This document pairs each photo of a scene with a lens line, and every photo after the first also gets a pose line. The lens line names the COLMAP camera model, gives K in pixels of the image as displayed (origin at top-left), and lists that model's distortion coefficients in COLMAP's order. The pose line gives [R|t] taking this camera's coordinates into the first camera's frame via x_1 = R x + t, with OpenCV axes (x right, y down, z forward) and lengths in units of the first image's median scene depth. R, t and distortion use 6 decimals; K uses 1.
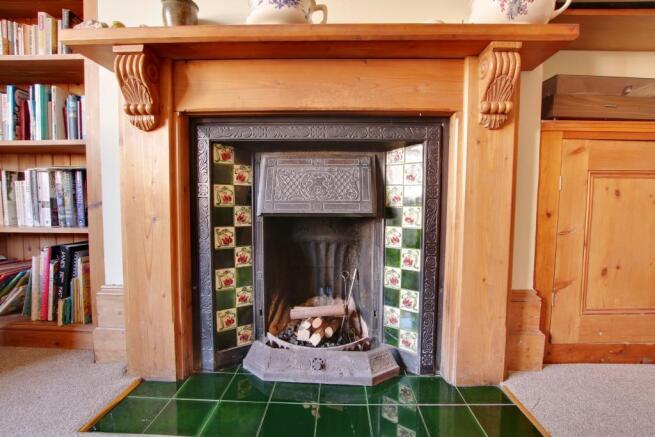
lens RADIAL K [[306.0, 0, 330.6], [0, 306.0, 223.1], [0, 0, 1]] dist [-0.028297, 0.002037]
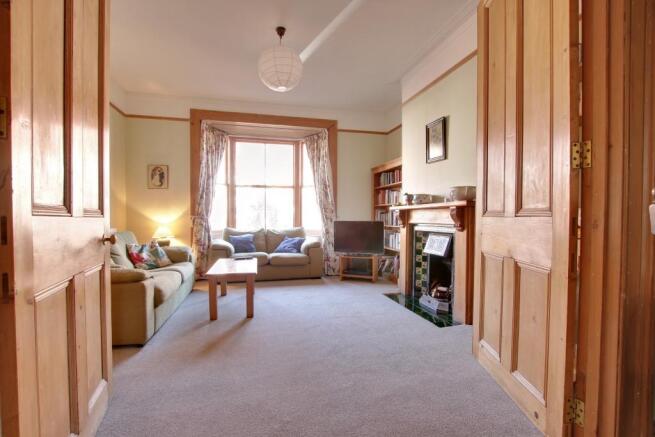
lens RADIAL K [[306.0, 0, 328.9], [0, 306.0, 220.6], [0, 0, 1]] dist [-0.028297, 0.002037]
pose [[0.267085, 0.002807, -0.963669, 2.565605], [-0.069965, 0.997413, -0.016486, -0.237107], [0.961130, 0.071826, 0.266591, -0.859611]]
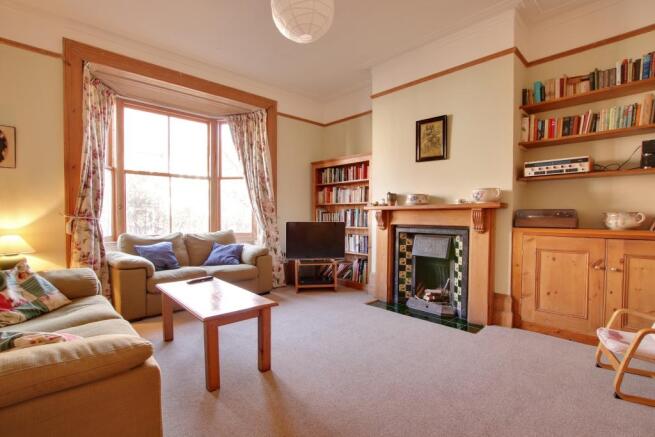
lens RADIAL K [[306.0, 0, 329.6], [0, 306.0, 222.5], [0, 0, 1]] dist [-0.028297, 0.002037]
pose [[0.704721, 0.010695, -0.709404, 1.343037], [-0.050242, 0.998128, -0.034863, -0.204870], [0.707703, 0.060211, 0.703940, -1.772609]]
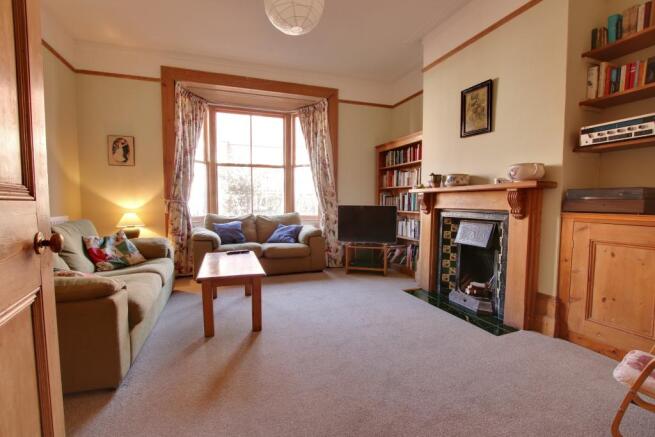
lens RADIAL K [[306.0, 0, 329.6], [0, 306.0, 220.7], [0, 0, 1]] dist [-0.028297, 0.002037]
pose [[0.362295, 0.051402, -0.930645, 1.890377], [-0.068120, 0.997268, 0.028563, -0.223783], [0.929571, 0.053047, 0.364807, -1.084381]]
